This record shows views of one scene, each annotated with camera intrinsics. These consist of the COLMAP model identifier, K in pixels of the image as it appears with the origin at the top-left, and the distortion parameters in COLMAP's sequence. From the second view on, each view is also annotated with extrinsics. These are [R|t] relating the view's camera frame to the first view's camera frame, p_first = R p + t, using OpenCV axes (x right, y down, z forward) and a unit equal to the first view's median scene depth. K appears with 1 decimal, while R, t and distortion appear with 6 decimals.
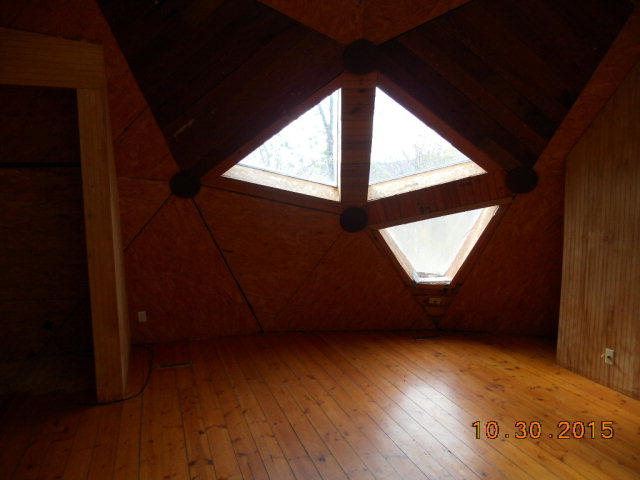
lens RADIAL K [[485.1, 0, 299.8], [0, 485.1, 241.3], [0, 0, 1]] dist [-0.058177, 0.013847]
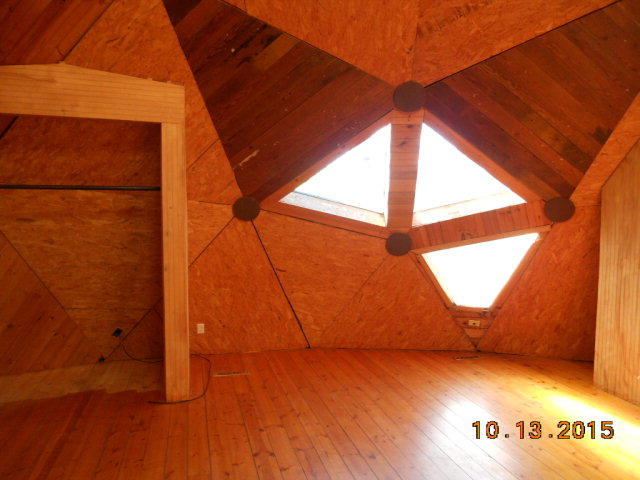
lens RADIAL K [[485.1, 0, 299.8], [0, 485.1, 241.3], [0, 0, 1]] dist [-0.058177, 0.013847]
pose [[0.997421, 0.021313, -0.068540, -0.039374], [-0.025178, 0.998112, -0.056025, 0.017829], [0.067216, 0.057606, 0.996074, -0.098999]]
